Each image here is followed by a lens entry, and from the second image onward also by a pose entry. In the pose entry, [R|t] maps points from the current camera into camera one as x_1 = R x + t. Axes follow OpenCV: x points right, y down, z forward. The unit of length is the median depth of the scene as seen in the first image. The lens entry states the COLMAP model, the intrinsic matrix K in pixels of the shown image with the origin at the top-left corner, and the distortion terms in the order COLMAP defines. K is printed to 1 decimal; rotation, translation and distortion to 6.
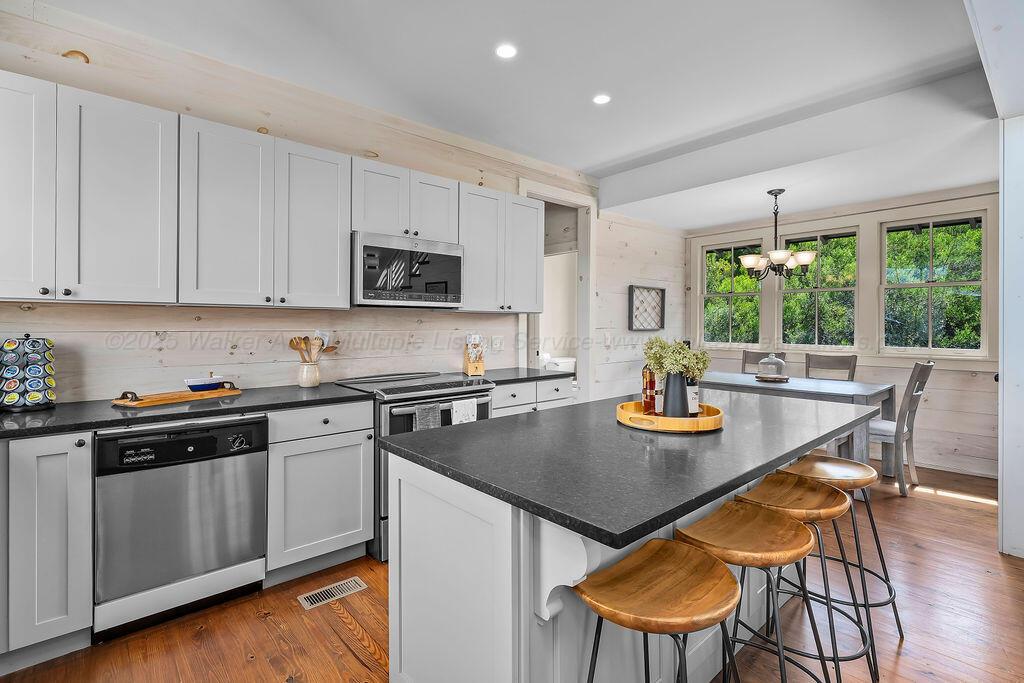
lens RADIAL K [[485.4, 0, 531.1], [0, 485.4, 313.1], [0, 0, 1]] dist [-0.006445, -0.000093]
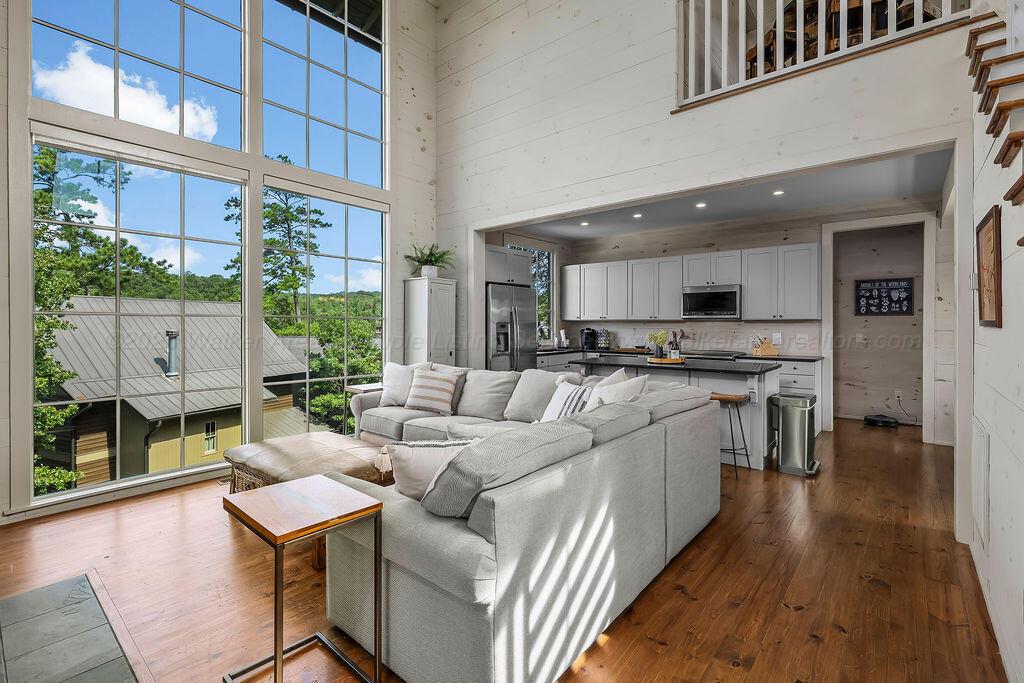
lens RADIAL K [[470.0, 0, 508.9], [0, 470.0, 328.9], [0, 0, 1]] dist [-0.002939, -0.000713]
pose [[0.131806, 0.004791, -0.991264, 1.775437], [0.019956, 0.999773, 0.007486, 0.001401], [0.991075, -0.020768, 0.131680, -0.153301]]
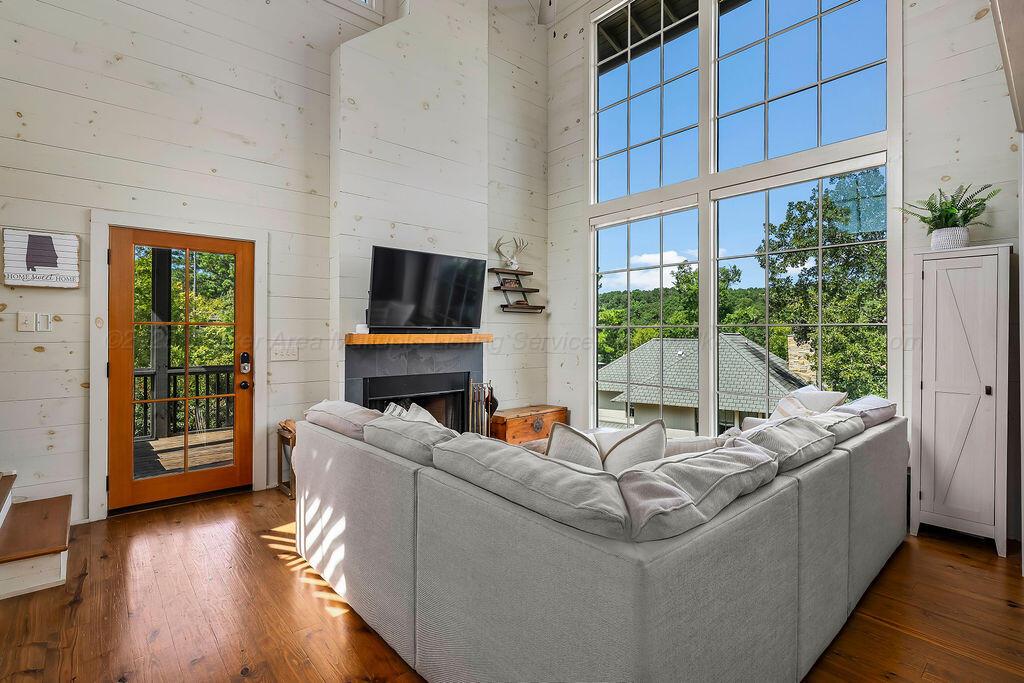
lens RADIAL K [[485.4, 0, 516.8], [0, 485.4, 335.1], [0, 0, 1]] dist [-0.006445, -0.000093]
pose [[-0.999603, -0.006763, 0.027346, 0.817369], [-0.007320, 0.999767, -0.020307, 0.025050], [-0.027202, -0.020499, -0.999420, 0.882113]]
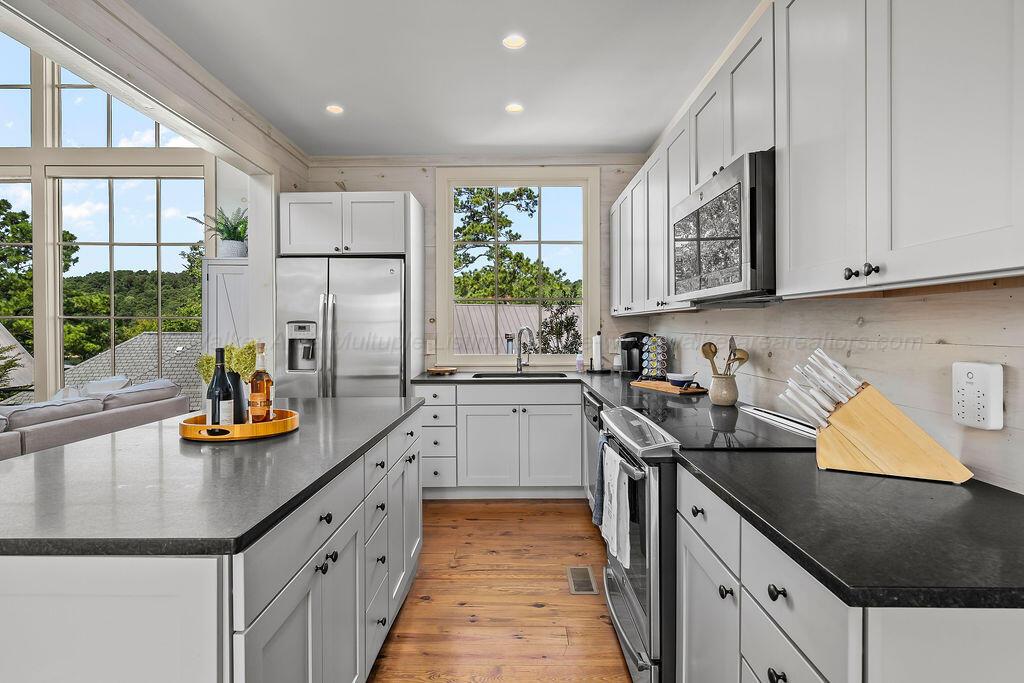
lens RADIAL K [[518.5, 0, 516.4], [0, 518.5, 337.6], [0, 0, 1]] dist [-0.005584, 0.001005]
pose [[-0.677496, 0.008638, -0.735476, 0.413227], [0.011989, 0.999928, 0.000700, 0.034108], [0.735429, -0.008344, -0.677550, 1.323746]]
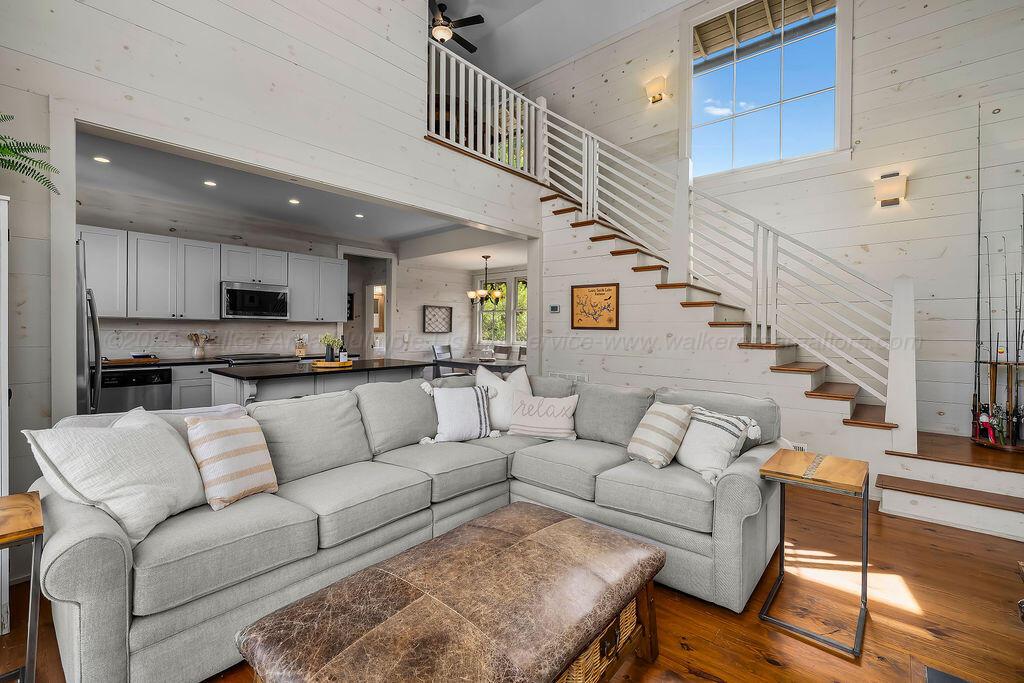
lens RADIAL K [[436.3, 0, 517.7], [0, 436.3, 327.2], [0, 0, 1]] dist [-0.002553, -0.000135]
pose [[0.993231, 0.002996, 0.116119, 0.634606], [-0.004777, 0.999875, 0.015068, -0.011939], [-0.116059, -0.015521, 0.993121, -0.926709]]
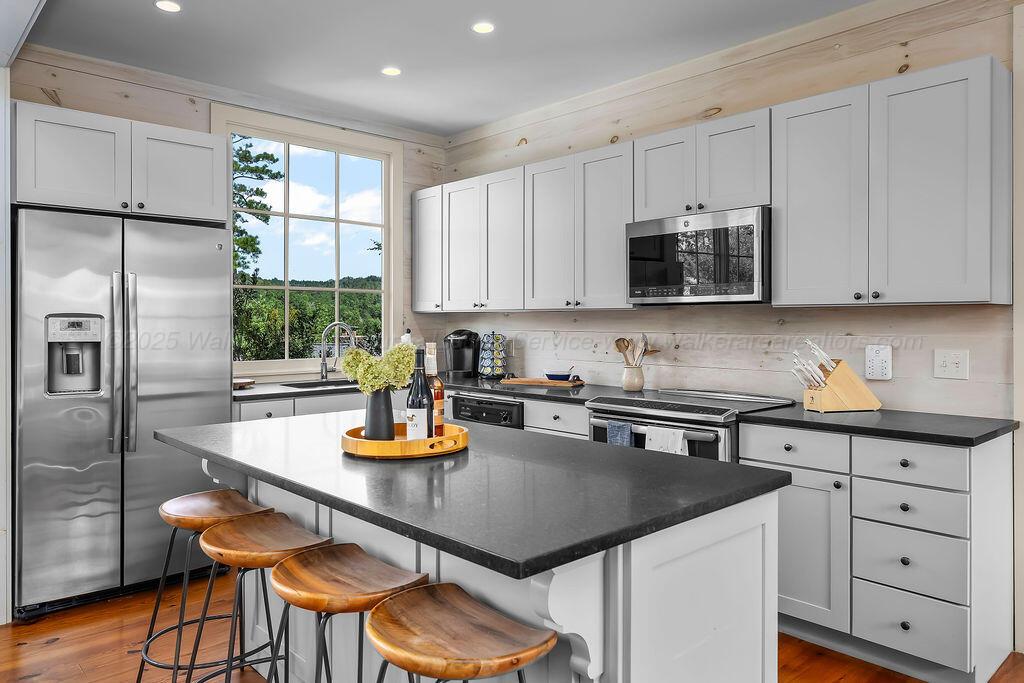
lens RADIAL K [[683.1, 0, 512.9], [0, 683.1, 327.5], [0, 0, 1]] dist [0.004372, -0.003290]
pose [[0.008963, -0.001158, -0.999959, 0.893083], [0.018767, 0.999823, -0.000989, 0.022885], [0.999784, -0.018757, 0.008983, 0.743384]]
